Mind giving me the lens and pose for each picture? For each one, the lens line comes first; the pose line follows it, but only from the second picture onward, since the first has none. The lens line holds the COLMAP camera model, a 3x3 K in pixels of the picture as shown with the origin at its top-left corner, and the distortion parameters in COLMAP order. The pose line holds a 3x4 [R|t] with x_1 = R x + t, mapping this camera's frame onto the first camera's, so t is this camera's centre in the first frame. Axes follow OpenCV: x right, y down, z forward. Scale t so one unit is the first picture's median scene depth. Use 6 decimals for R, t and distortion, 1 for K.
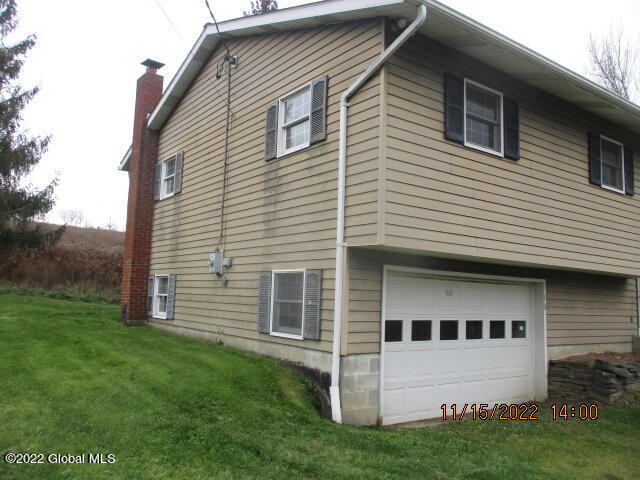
lens RADIAL K [[531.7, 0, 309.8], [0, 531.7, 236.8], [0, 0, 1]] dist [-0.031626, 0.004206]
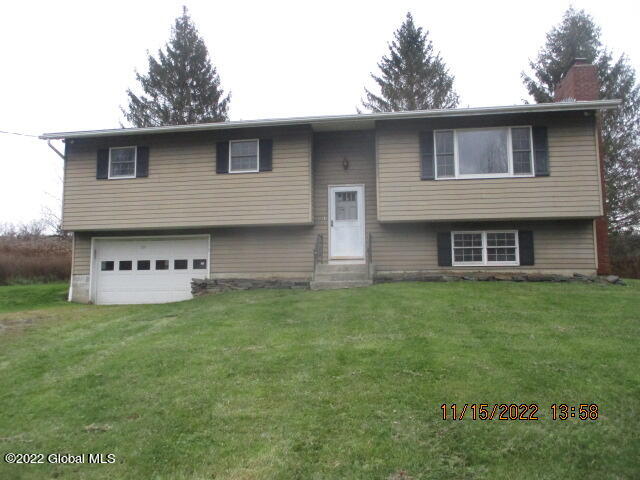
lens RADIAL K [[531.7, 0, 309.8], [0, 531.7, 236.8], [0, 0, 1]] dist [-0.031626, 0.004206]
pose [[0.707674, -0.117140, -0.696761, 2.046627], [0.113856, 0.992179, -0.051166, 0.234468], [0.697305, -0.043121, 0.715477, 0.000092]]
